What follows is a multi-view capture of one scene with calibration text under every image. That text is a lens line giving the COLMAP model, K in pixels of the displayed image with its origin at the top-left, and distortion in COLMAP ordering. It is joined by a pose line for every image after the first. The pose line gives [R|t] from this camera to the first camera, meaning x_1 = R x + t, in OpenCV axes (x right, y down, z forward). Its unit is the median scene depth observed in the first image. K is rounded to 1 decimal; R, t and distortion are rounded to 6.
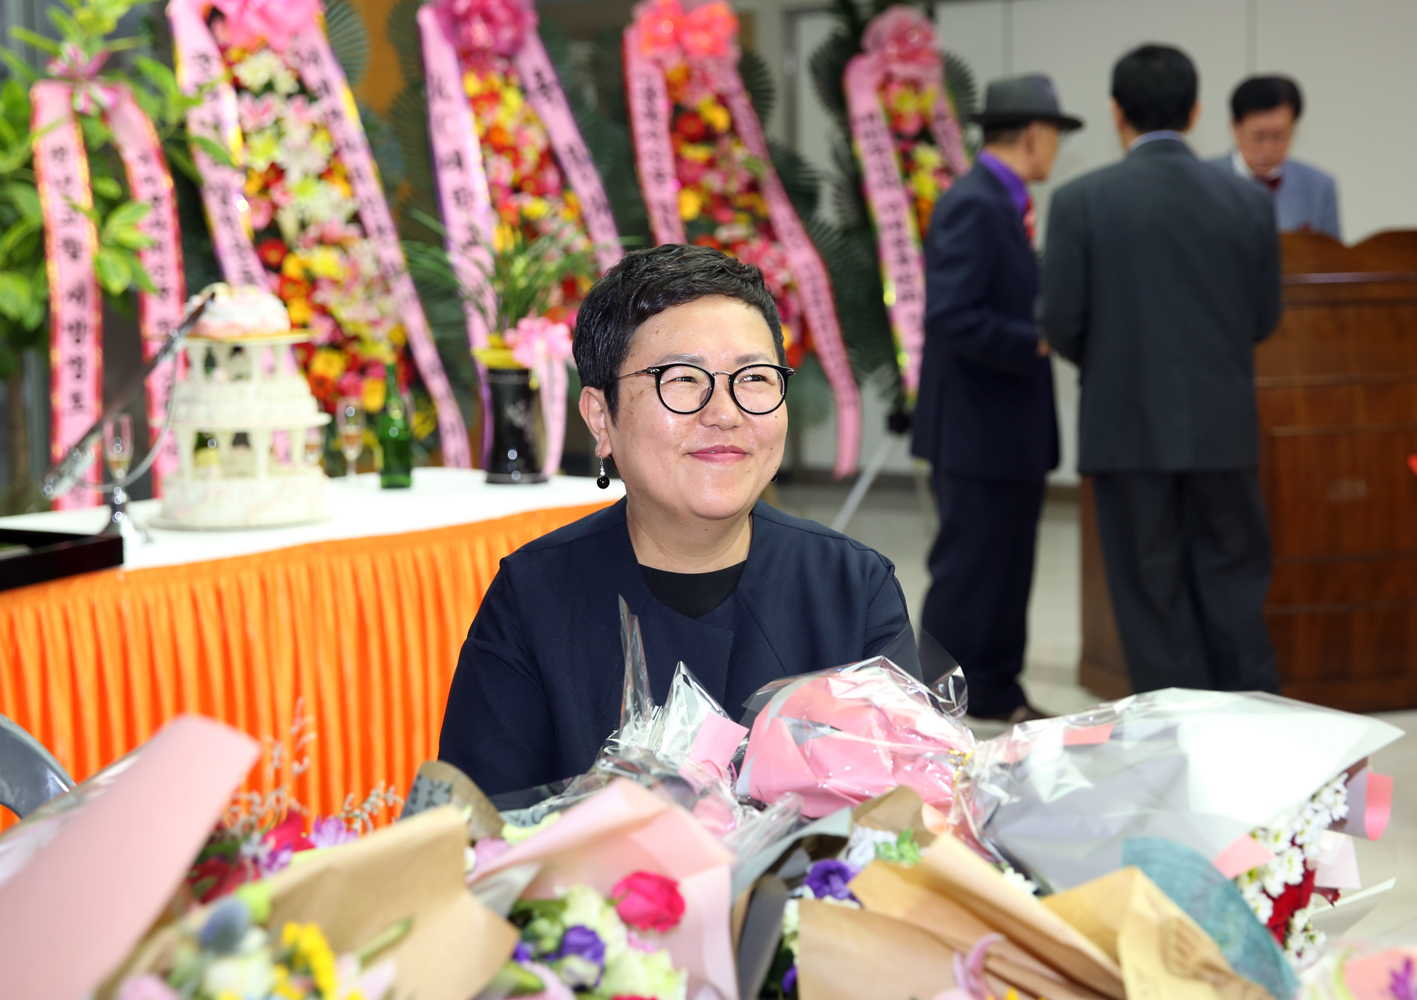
lens RADIAL K [[2448.8, 0, 708.5], [0, 2448.8, 500.0], [0, 0, 1]] dist [0.041032, 0.179958]
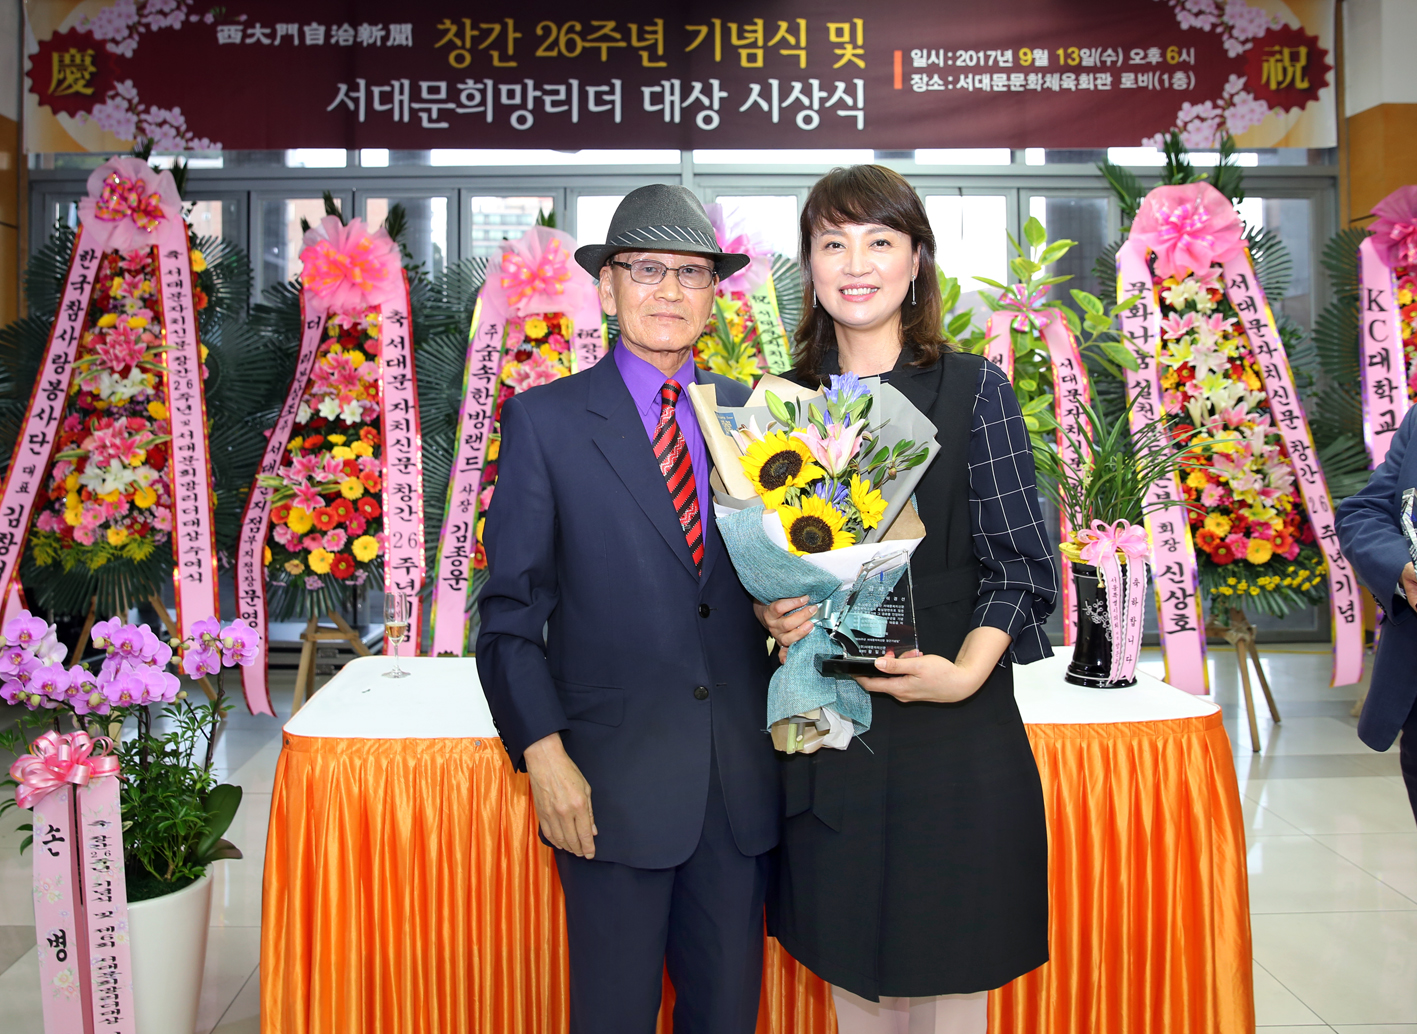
lens RADIAL K [[1285.0, 0, 653.0], [0, 1285.0, 400.6], [0, 0, 1]] dist [-0.116173, 0.100431]
pose [[0.665070, 0.002095, -0.746778, 0.128981], [-0.084776, 0.993743, -0.072713, -0.046334], [0.741954, 0.111668, 0.661086, 0.356382]]
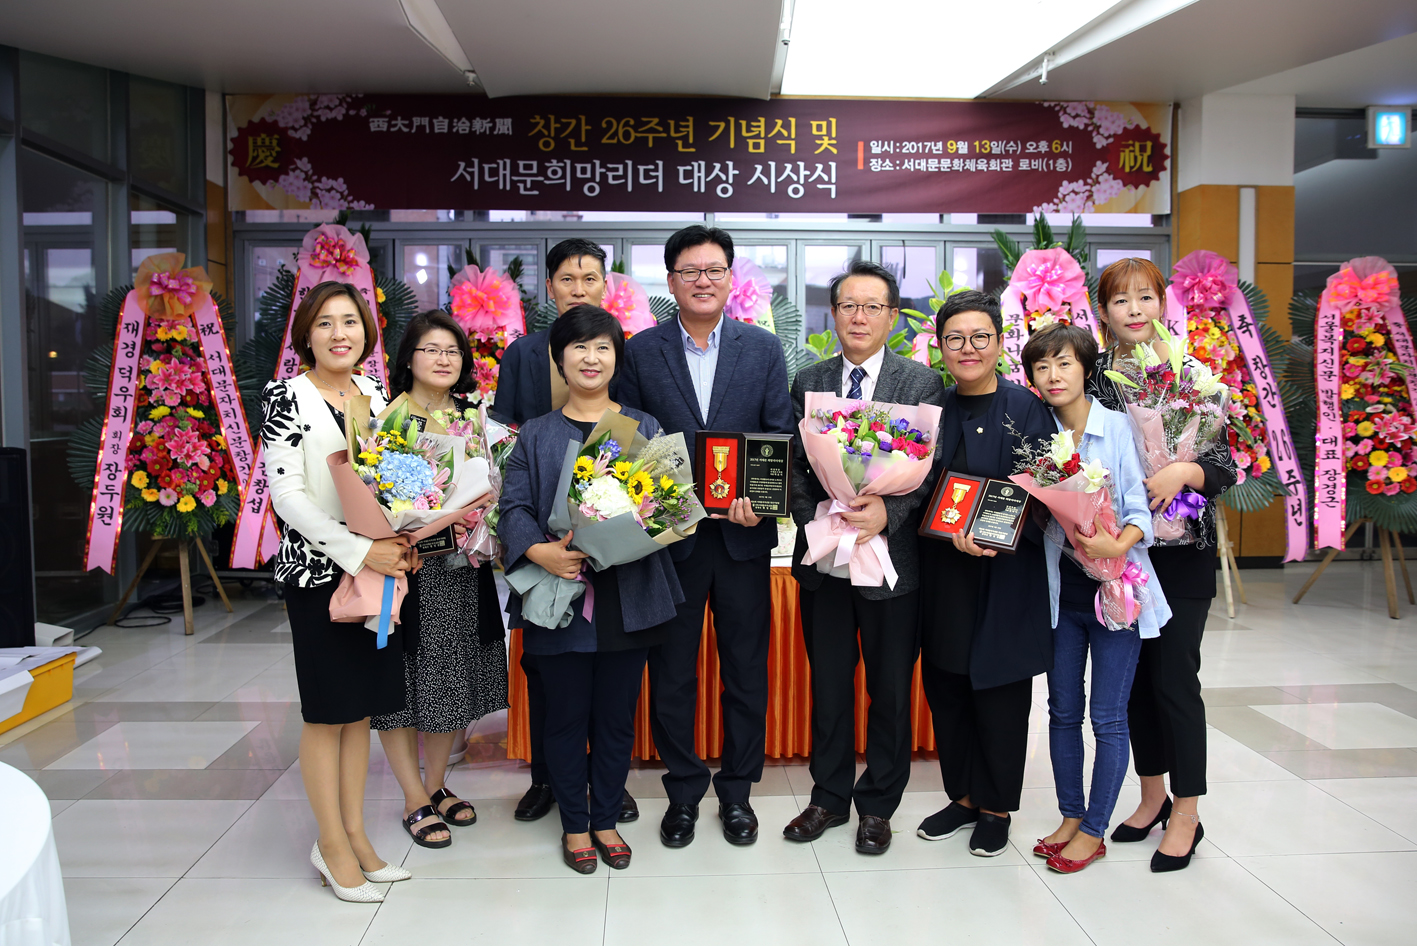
lens RADIAL K [[1101.1, 0, 693.6], [0, 1101.1, 466.5], [0, 0, 1]] dist [-0.113136, 0.096128]
pose [[0.687769, 0.055803, -0.723781, 0.259367], [-0.086277, 0.996258, -0.005173, -0.031846], [0.720784, 0.066004, 0.690010, 0.206760]]
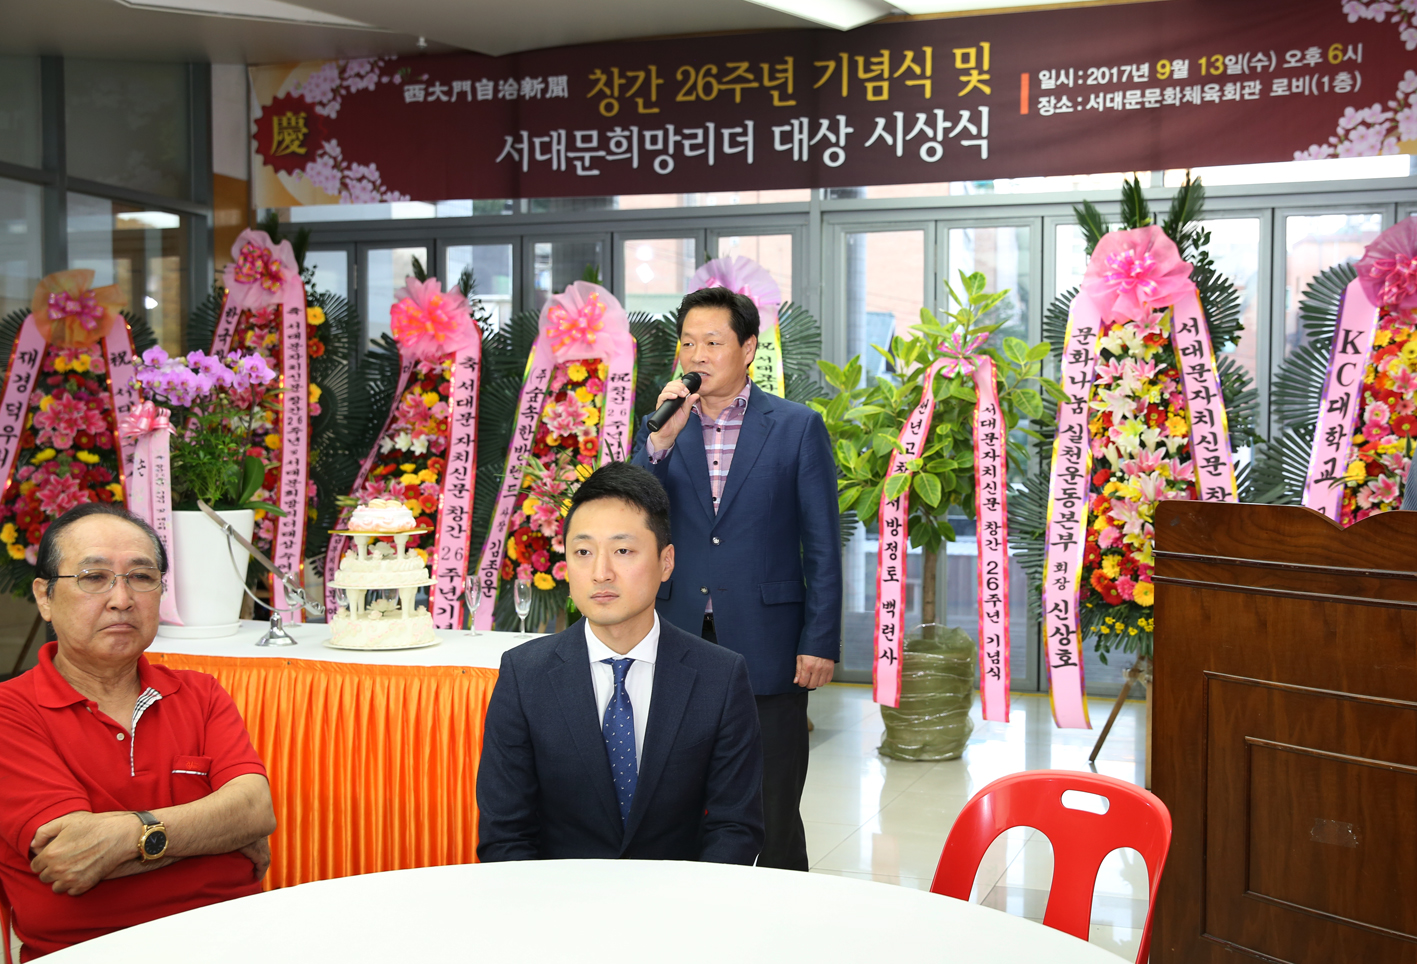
lens RADIAL K [[1622.1, 0, 787.1], [0, 1622.1, 507.4], [0, 0, 1]] dist [-0.007071, 0.093032]
pose [[0.384325, 0.057097, -0.921431, 0.551866], [-0.112175, 0.993579, 0.014781, -0.078338], [0.916358, 0.097681, 0.388262, 0.507804]]
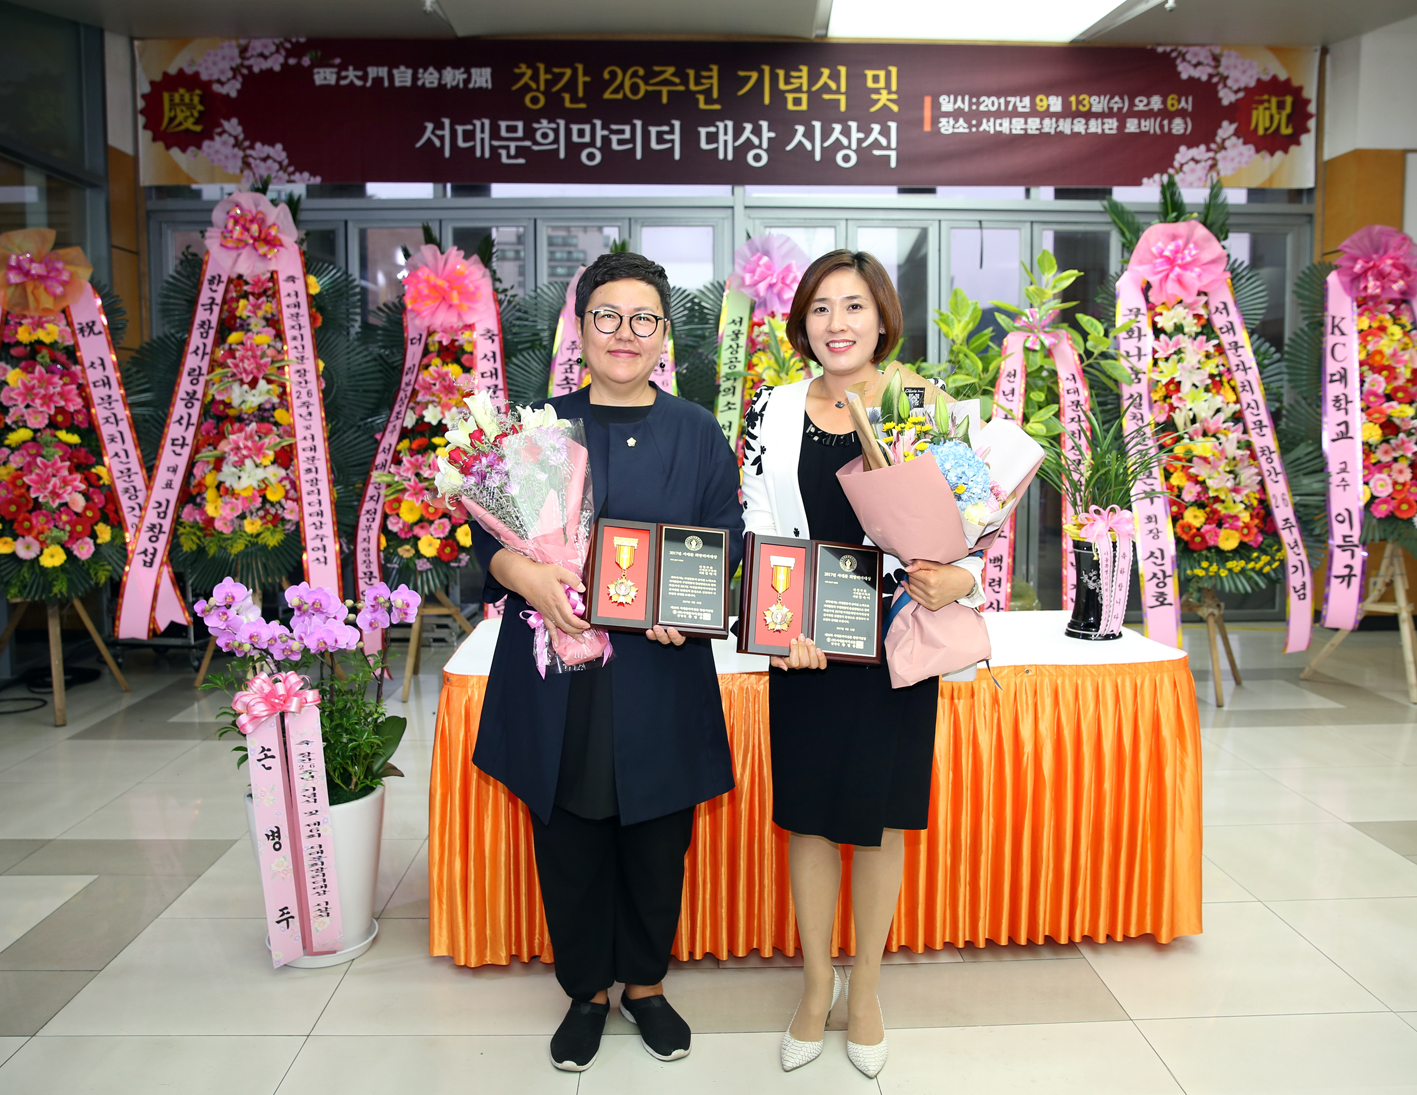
lens RADIAL K [[1176.3, 0, 711.5], [0, 1176.3, 529.1], [0, 0, 1]] dist [-0.112855, 0.092528]
pose [[0.679652, 0.078089, -0.729367, 0.150590], [-0.086369, 0.995920, 0.026144, -0.040509], [0.728433, 0.045226, 0.683623, 0.316370]]
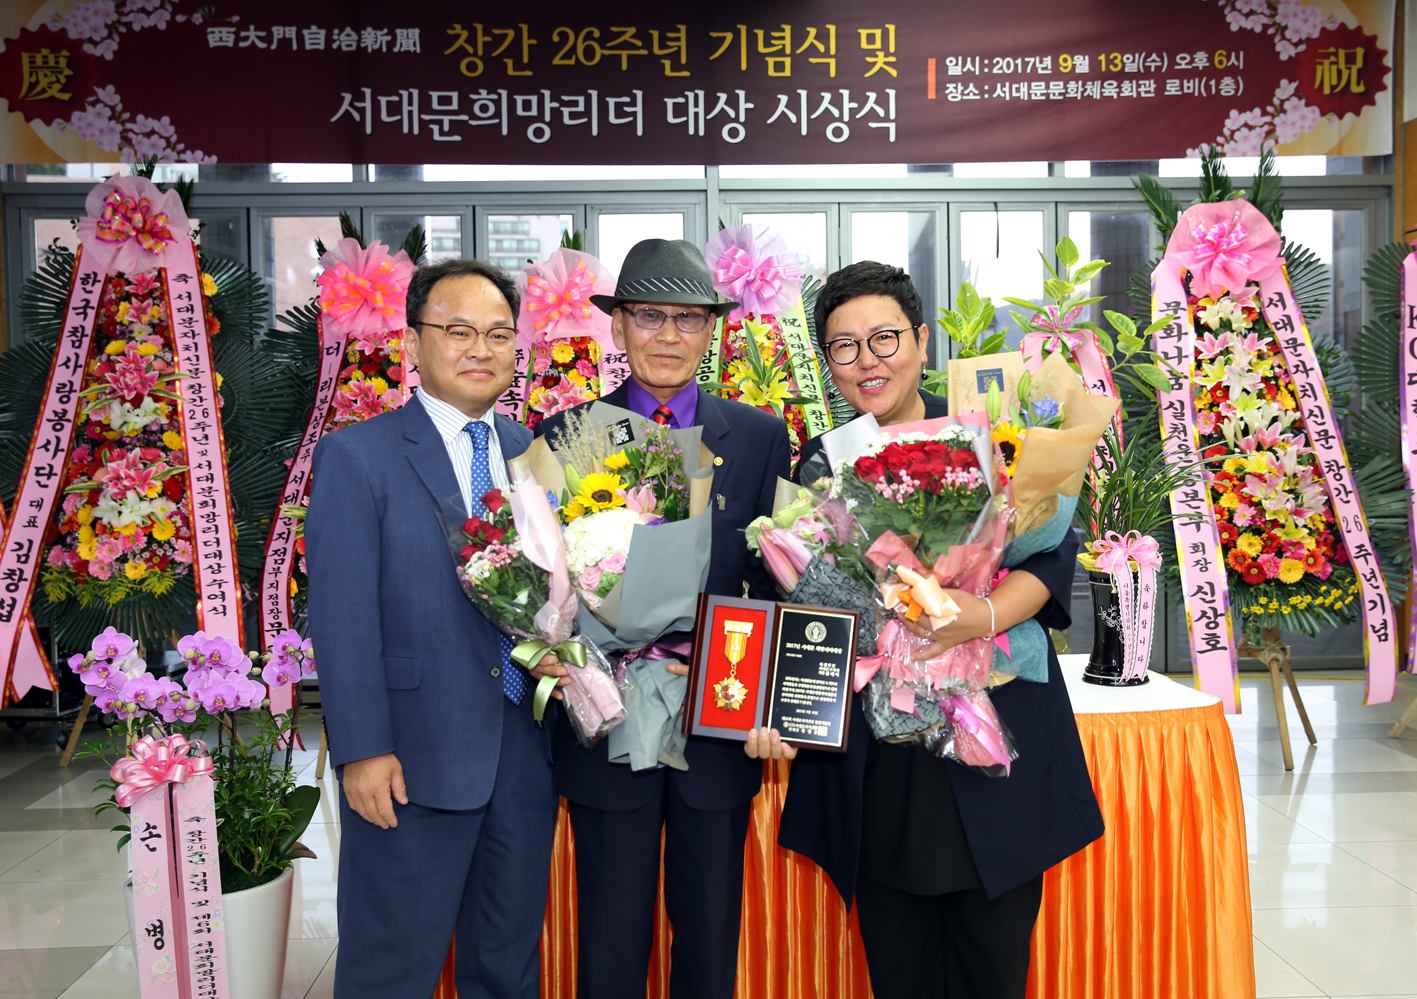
lens RADIAL K [[1417.7, 0, 719.5], [0, 1417.7, 494.6], [0, 0, 1]] dist [-0.043758, 0.116383]
pose [[0.693170, 0.030089, -0.720146, 0.171572], [-0.073322, 0.996889, -0.028923, -0.039481], [0.717035, 0.072851, 0.693219, 0.305804]]
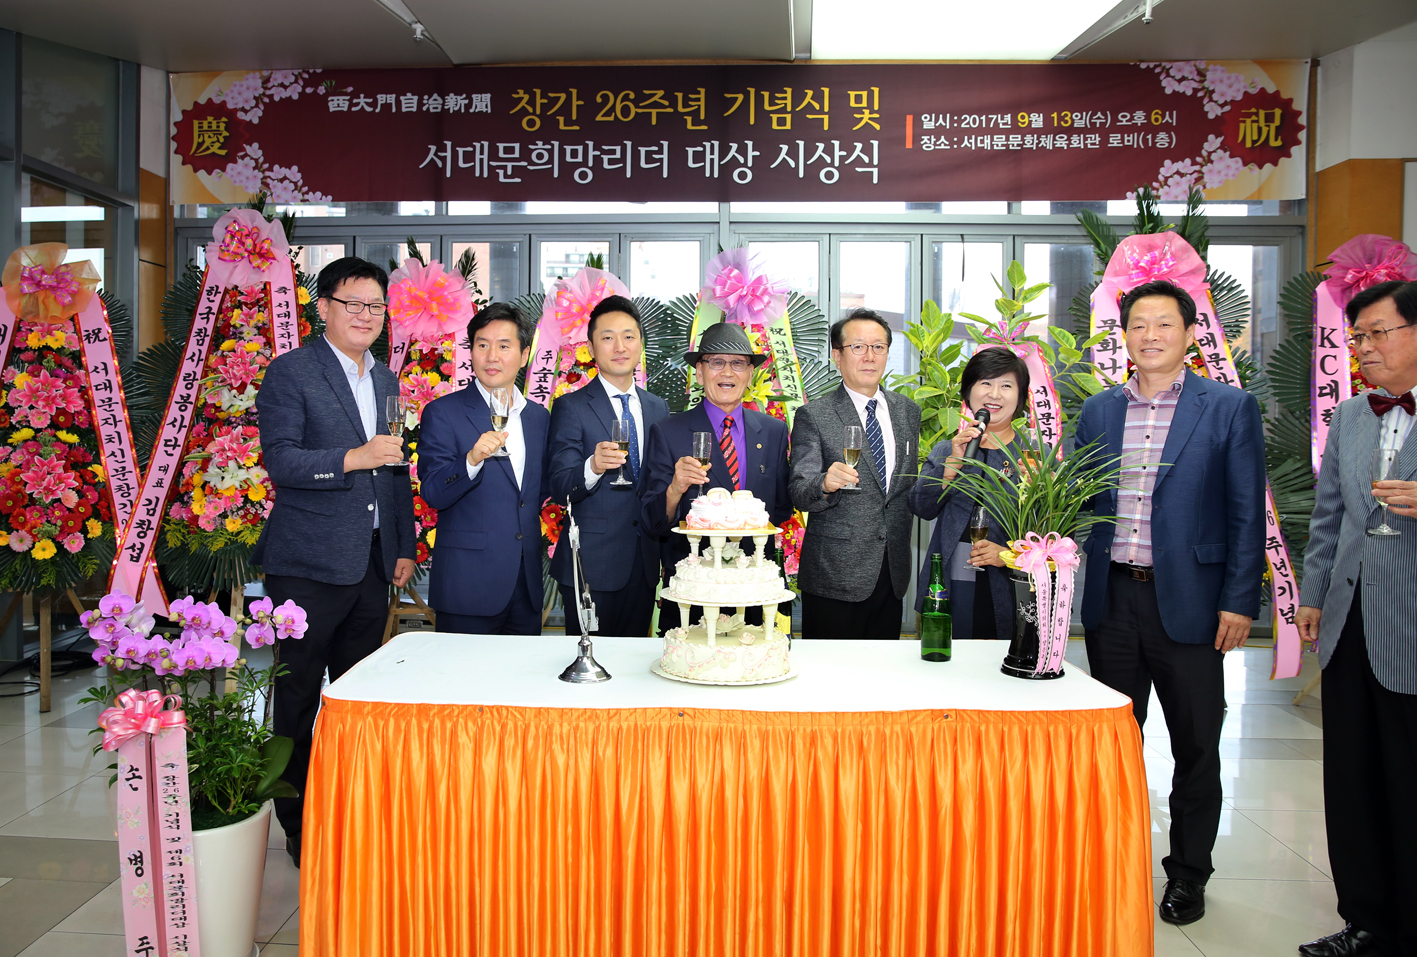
lens RADIAL K [[1086.5, 0, 639.2], [0, 1086.5, 457.1], [0, 0, 1]] dist [-0.109894, 0.091331]
pose [[0.606713, 0.042519, -0.793783, 0.140484], [-0.103272, 0.994322, -0.025673, -0.051362], [0.788184, 0.097552, 0.607659, 0.378761]]
